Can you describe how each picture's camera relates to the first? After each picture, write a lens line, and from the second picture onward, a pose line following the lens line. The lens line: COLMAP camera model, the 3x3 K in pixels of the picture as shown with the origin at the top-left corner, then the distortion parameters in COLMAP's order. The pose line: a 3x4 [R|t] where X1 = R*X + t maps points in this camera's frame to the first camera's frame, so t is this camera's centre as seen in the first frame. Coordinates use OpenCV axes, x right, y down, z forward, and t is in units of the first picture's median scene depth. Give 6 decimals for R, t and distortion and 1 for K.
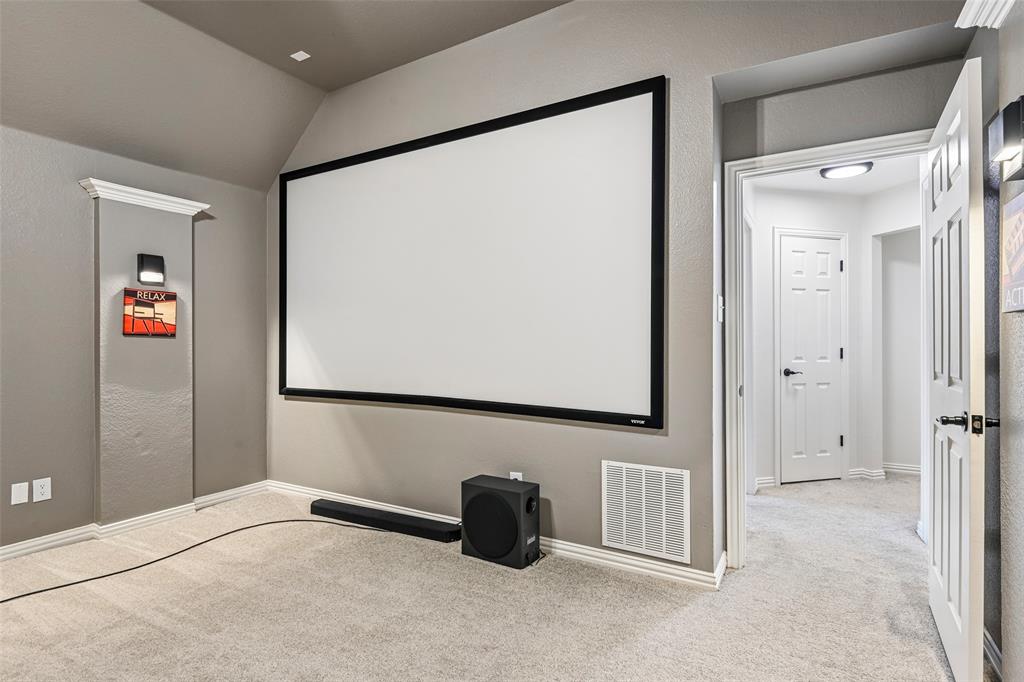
lens RADIAL K [[525.9, 0, 518.3], [0, 525.9, 343.2], [0, 0, 1]] dist [0.000366, 0.000296]
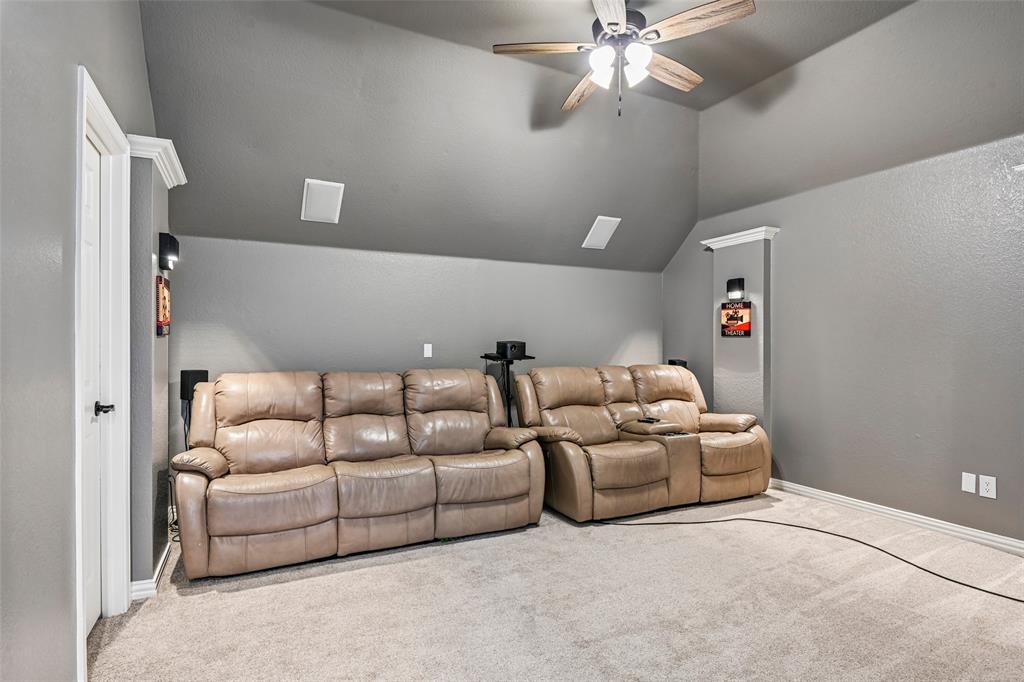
lens RADIAL K [[531.4, 0, 515.1], [0, 531.4, 344.9], [0, 0, 1]] dist [-0.000903, -0.000242]
pose [[-0.544995, 0.002469, -0.838436, 0.565854], [-0.001501, 0.999991, 0.003920, -0.001840], [0.838438, 0.003395, -0.544986, 0.955370]]
